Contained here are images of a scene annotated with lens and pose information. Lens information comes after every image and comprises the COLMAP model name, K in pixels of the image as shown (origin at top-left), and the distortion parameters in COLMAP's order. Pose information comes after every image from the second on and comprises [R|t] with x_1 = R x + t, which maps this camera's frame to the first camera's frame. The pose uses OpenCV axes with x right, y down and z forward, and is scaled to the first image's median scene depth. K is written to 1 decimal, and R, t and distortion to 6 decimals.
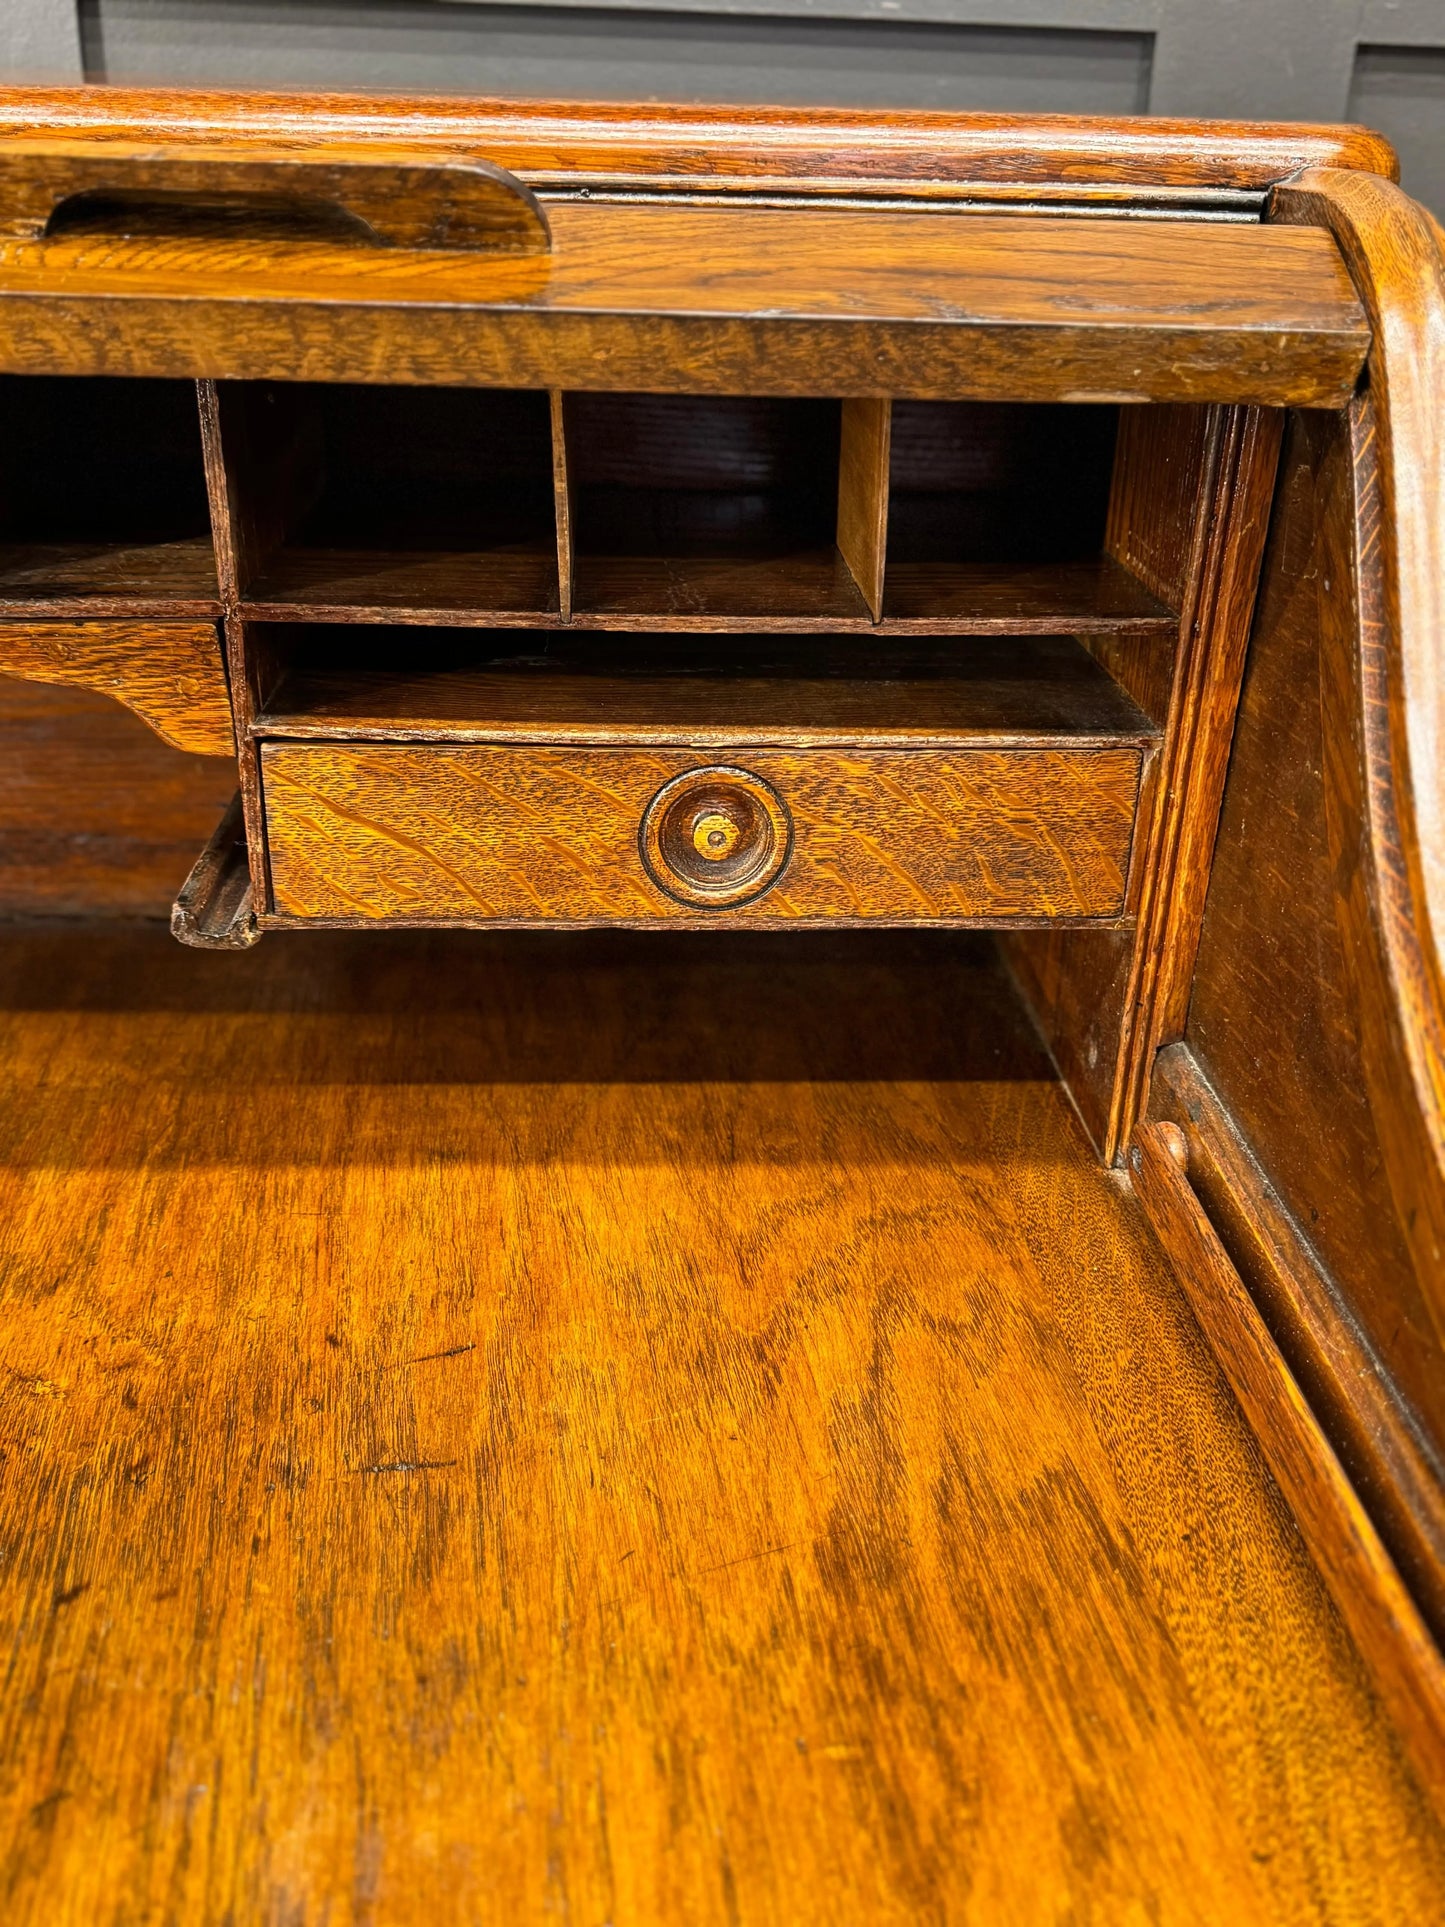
lens RADIAL K [[1773.6, 0, 740.7], [0, 1773.6, 980.1], [0, 0, 1]] dist [0.143826, -0.333794]
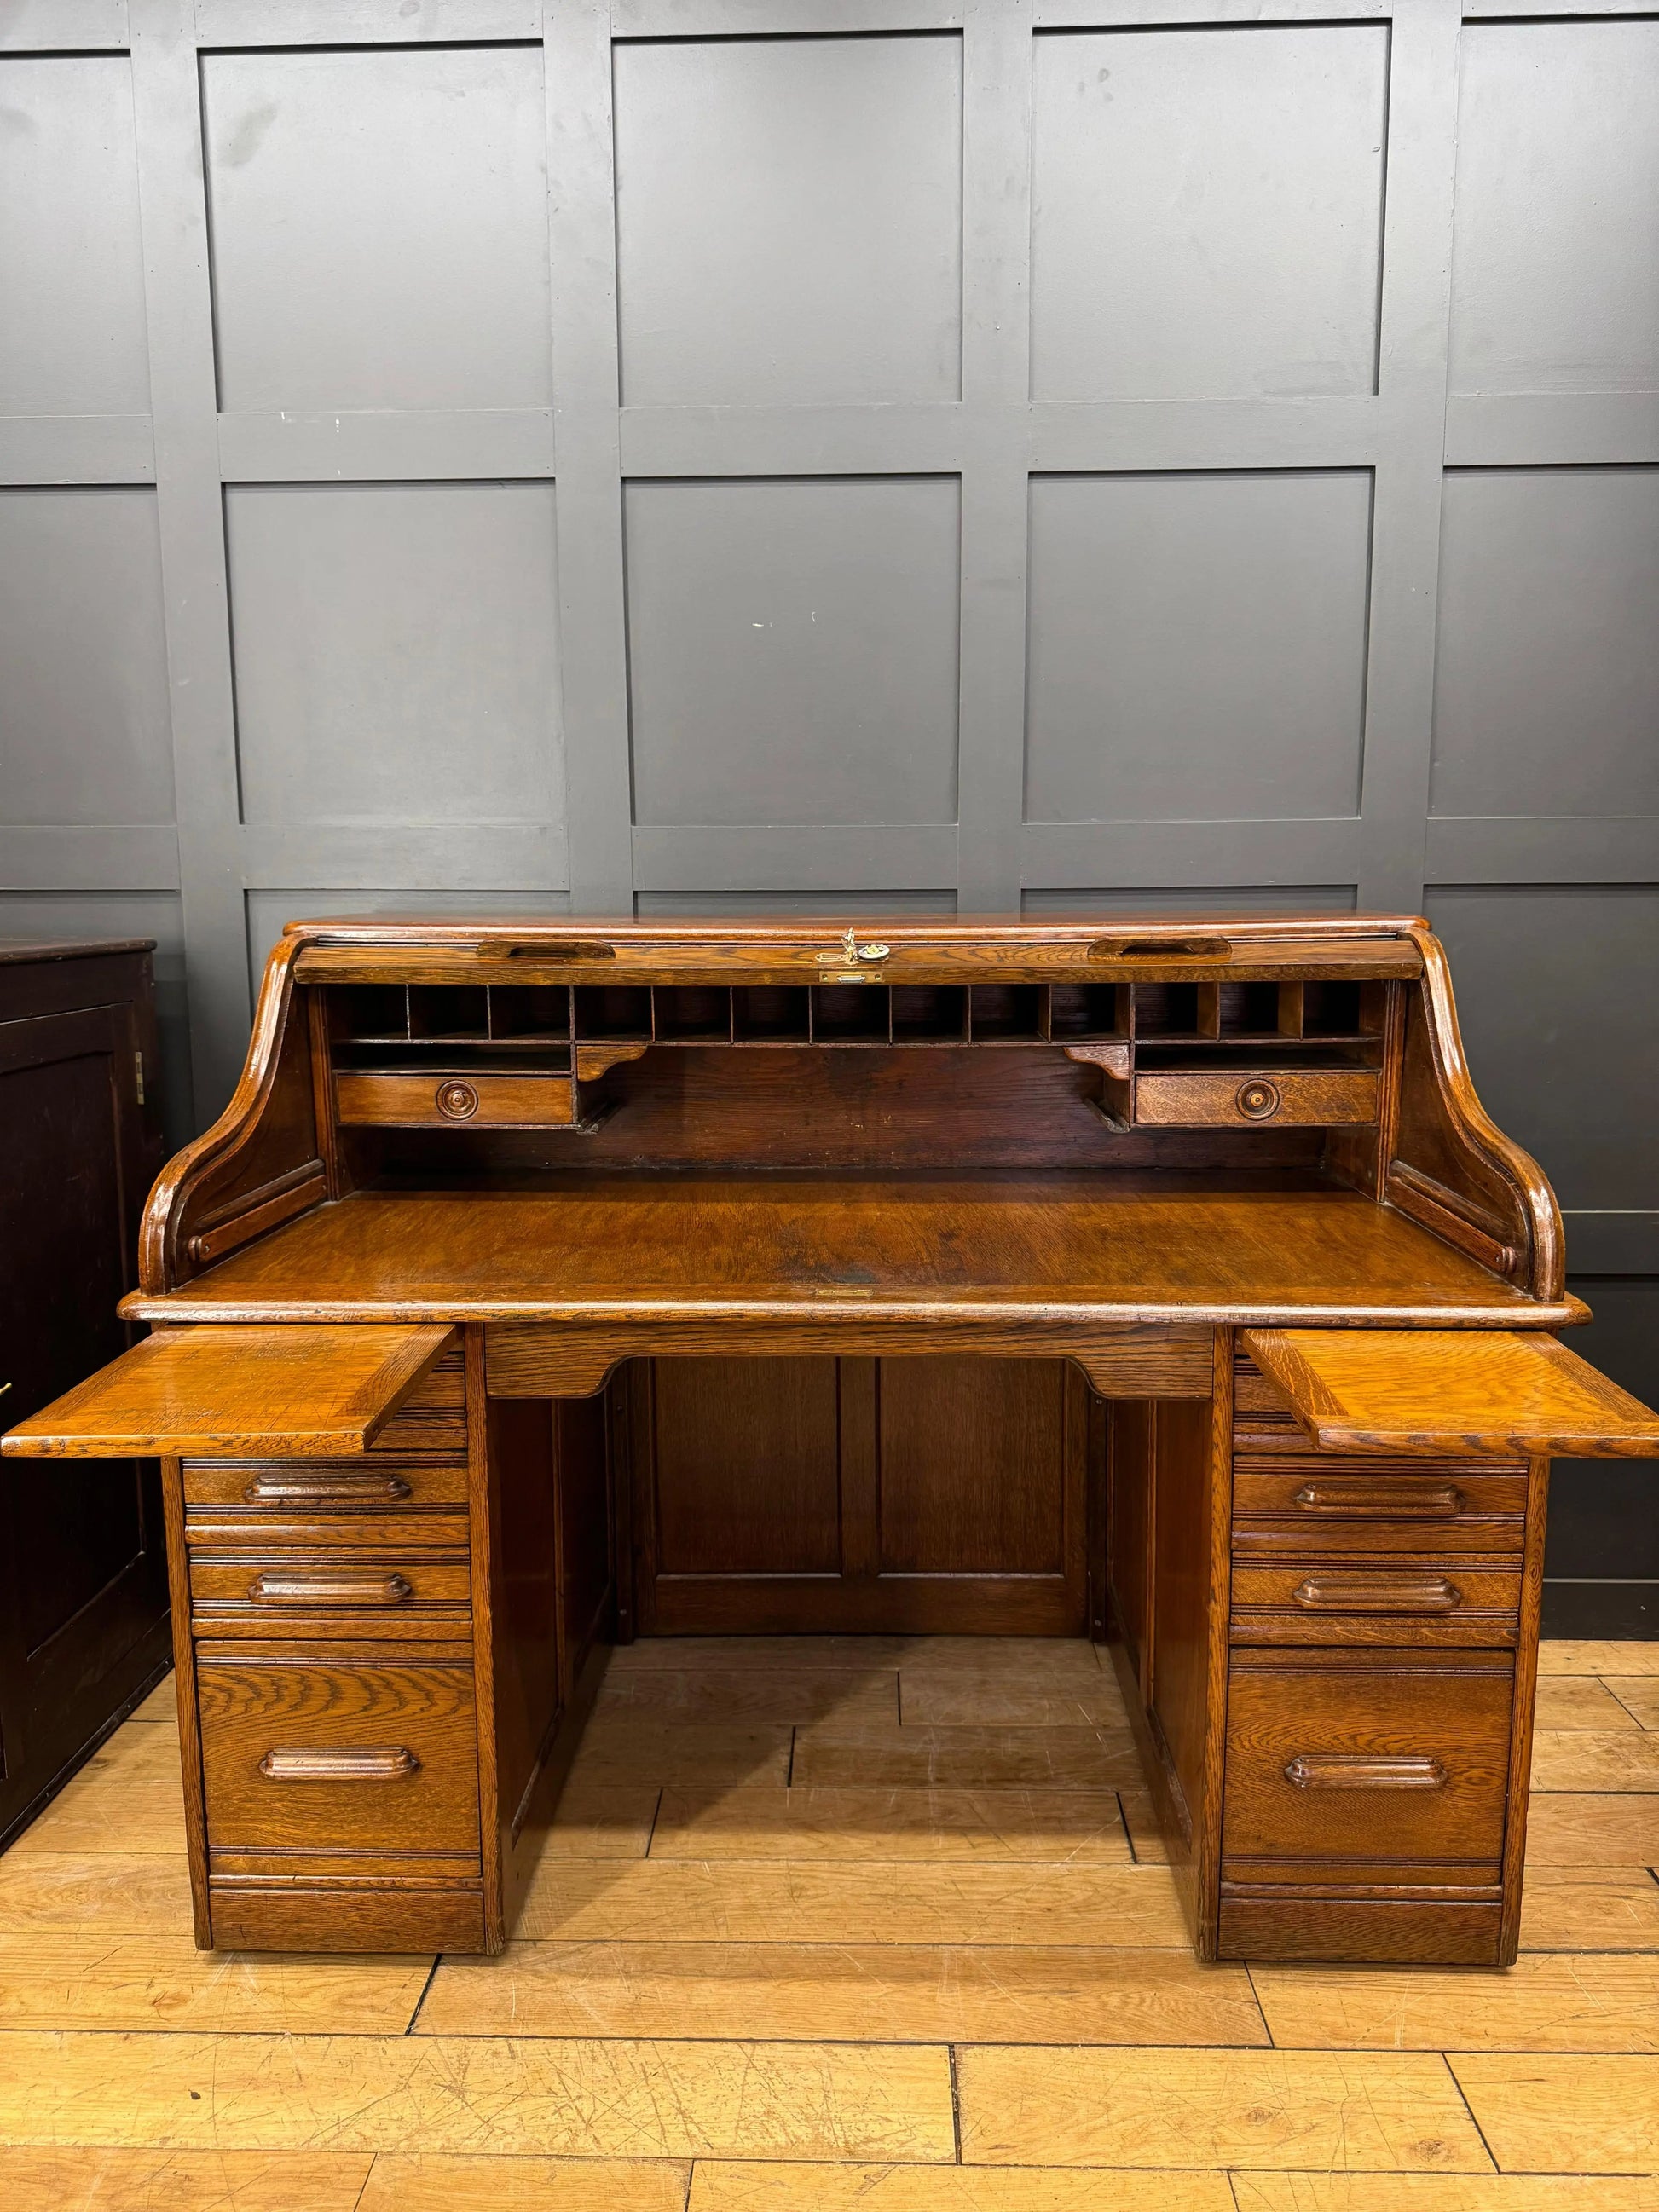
lens RADIAL K [[1556.8, 0, 833.2], [0, 1556.8, 1132.5], [0, 0, 1]] dist [0.081523, -0.085819]
pose [[0.995390, -0.025594, -0.092427, -0.611531], [-0.001072, 0.960704, -0.277574, 0.913165], [0.095899, 0.276394, 0.956248, -2.226823]]
